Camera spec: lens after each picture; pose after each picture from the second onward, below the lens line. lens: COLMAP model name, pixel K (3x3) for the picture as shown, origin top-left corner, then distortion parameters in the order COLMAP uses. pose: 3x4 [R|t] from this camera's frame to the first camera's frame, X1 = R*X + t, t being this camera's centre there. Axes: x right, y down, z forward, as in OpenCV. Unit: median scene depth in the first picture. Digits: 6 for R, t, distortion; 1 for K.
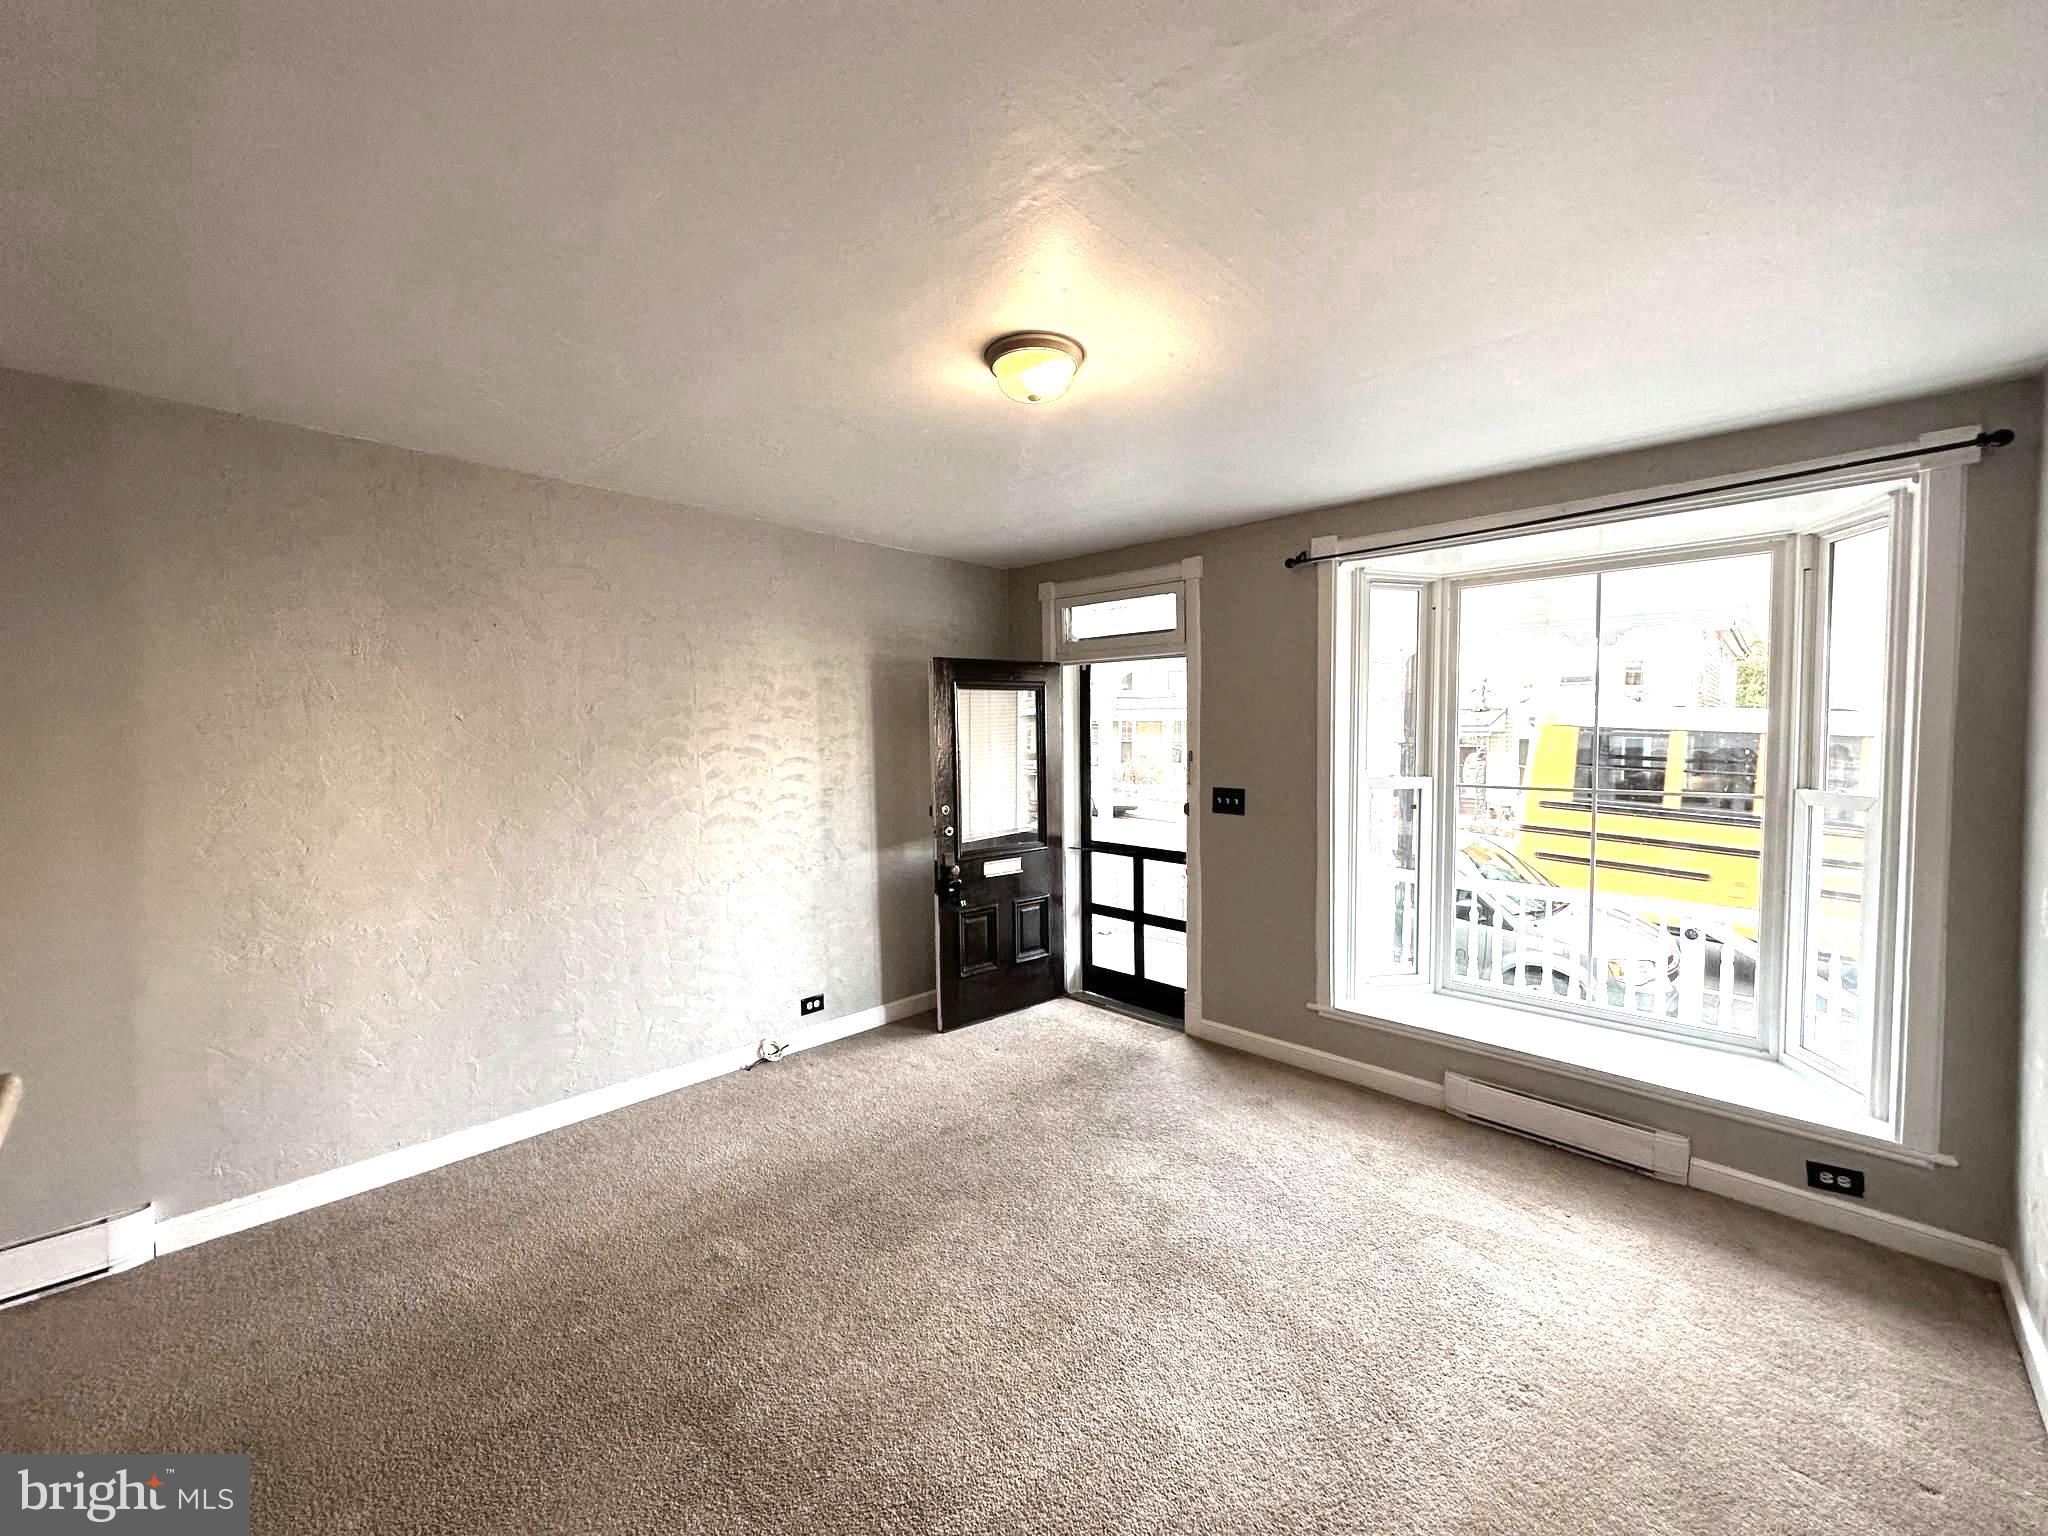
lens RADIAL K [[815.0, 0, 1021.1], [0, 815.0, 763.6], [0, 0, 1]] dist [-0.002069, 0.000659]
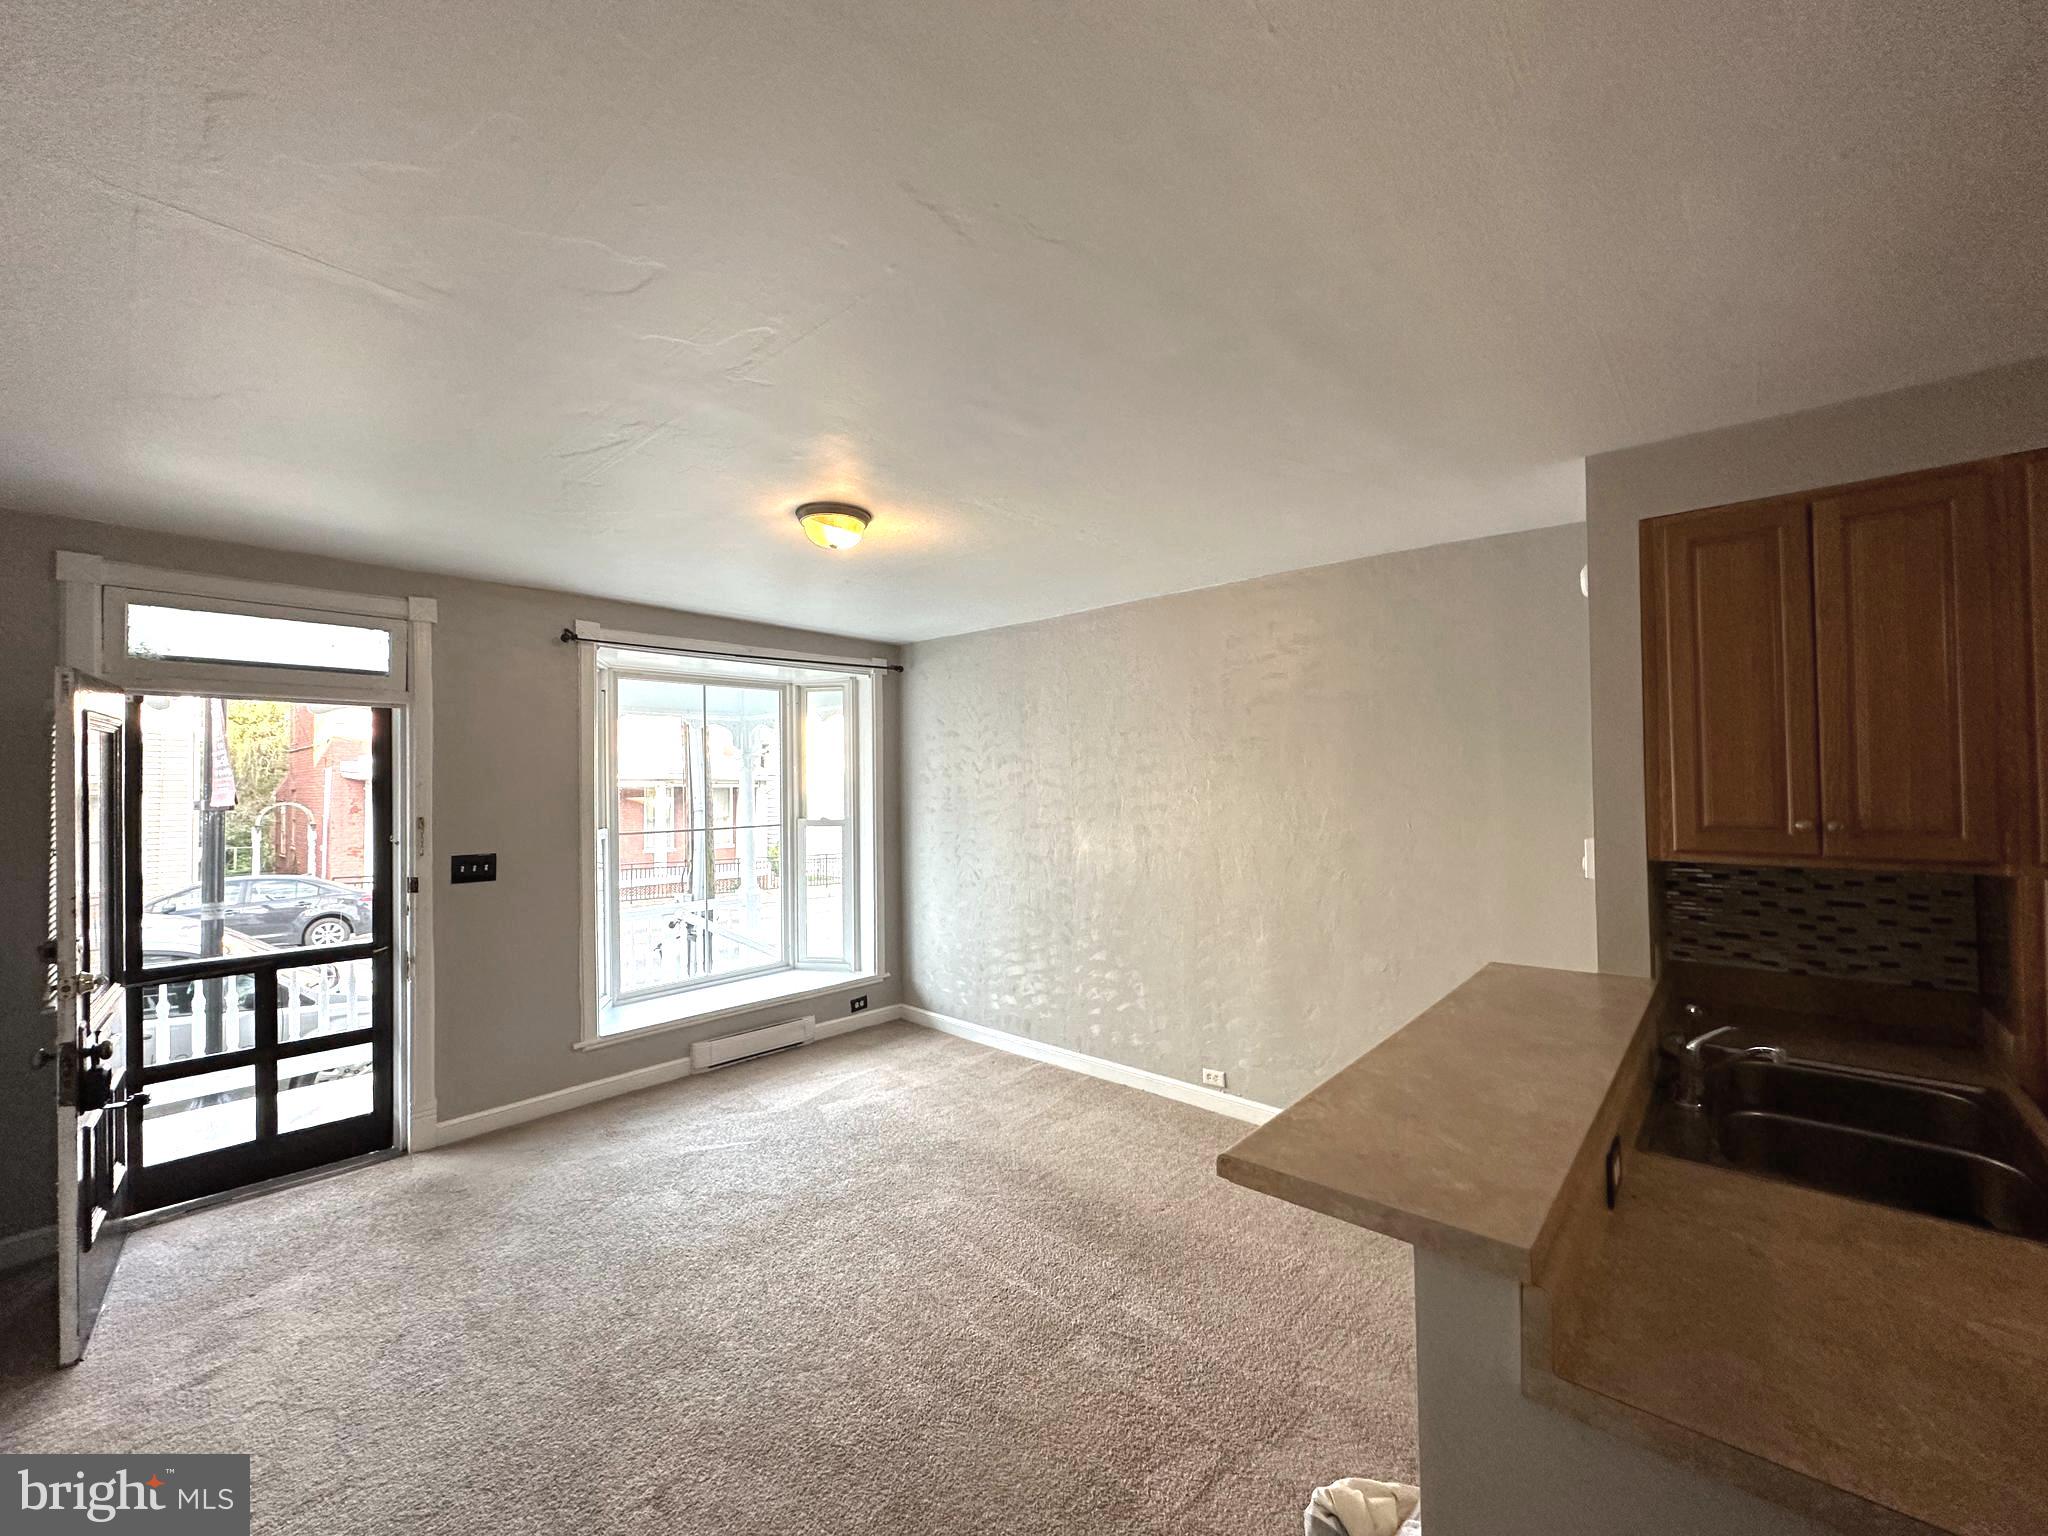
lens RADIAL K [[815.0, 0, 1024.1], [0, 815.0, 764.2], [0, 0, 1]] dist [-0.002069, 0.000659]
pose [[-0.032318, 0.019548, 0.999286, -0.723773], [0.048549, 0.998659, -0.017966, -0.027185], [-0.998298, 0.047934, -0.033223, 0.408372]]
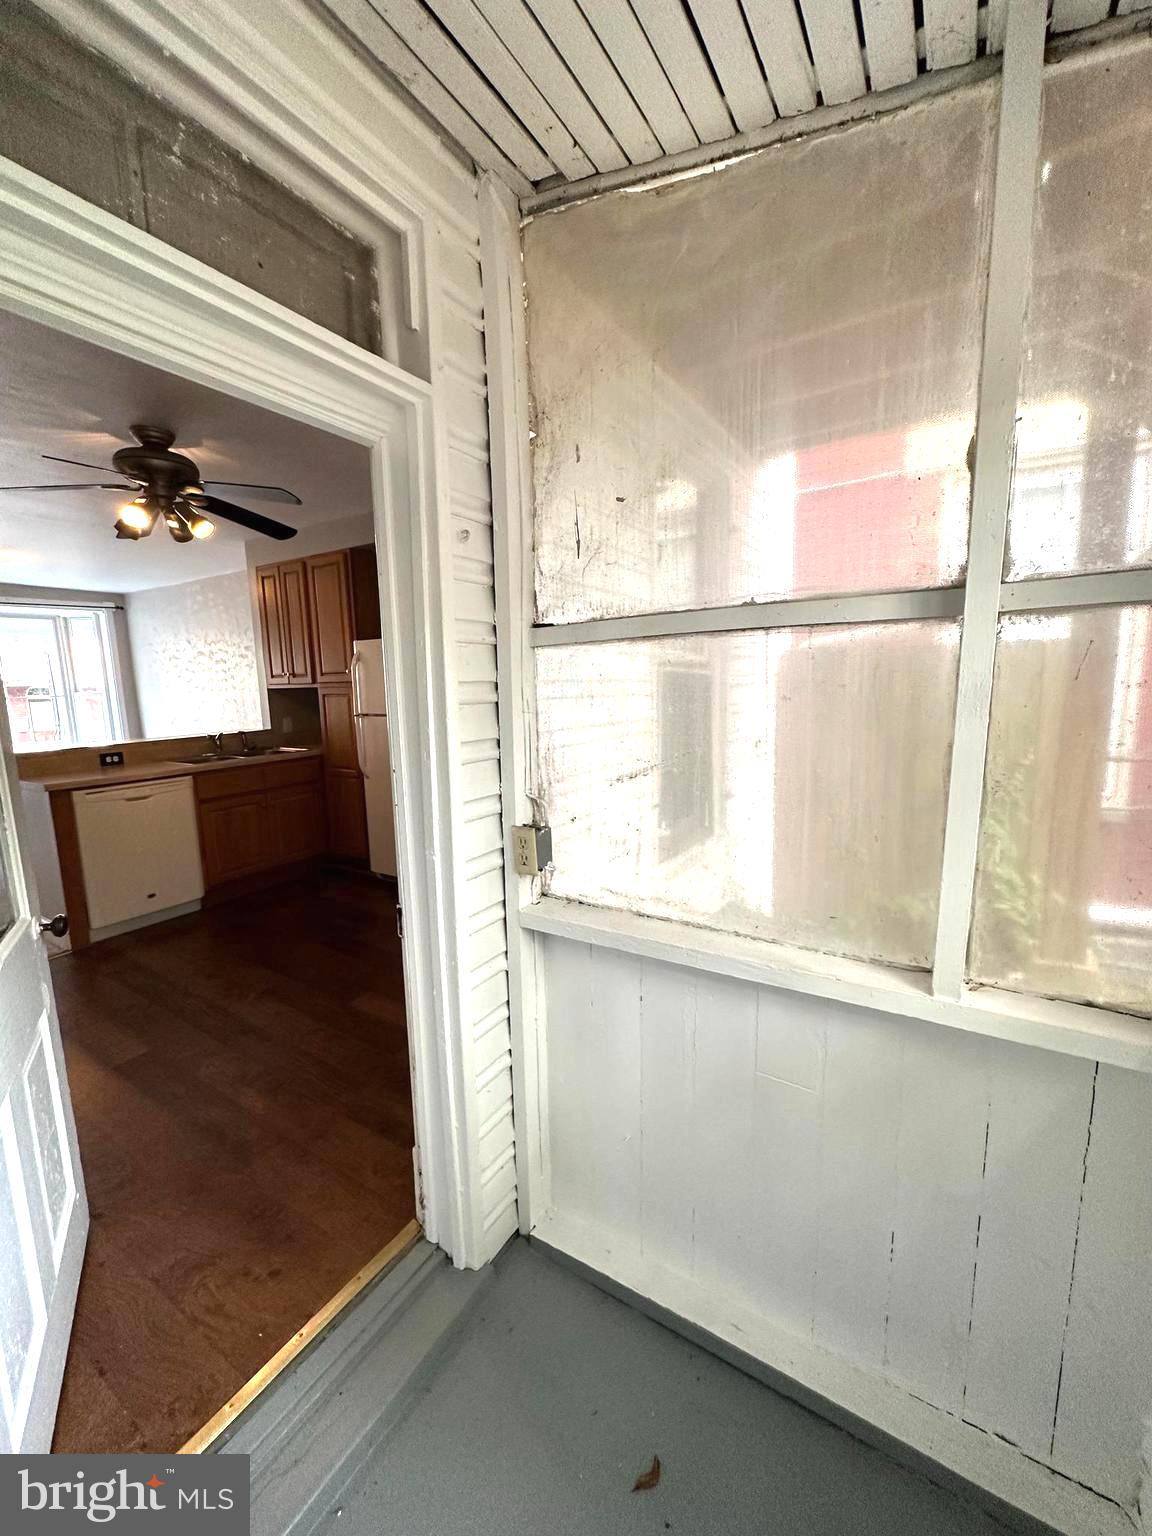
lens RADIAL K [[611.2, 0, 577.2], [0, 611.2, 768.2], [0, 0, 1]] dist [-0.002069, 0.000659]
pose [[-0.205398, -0.140242, 0.968578, -1.532129], [0.061837, 0.985842, 0.155855, 0.057468], [-0.976723, 0.091906, -0.193818, -0.410450]]
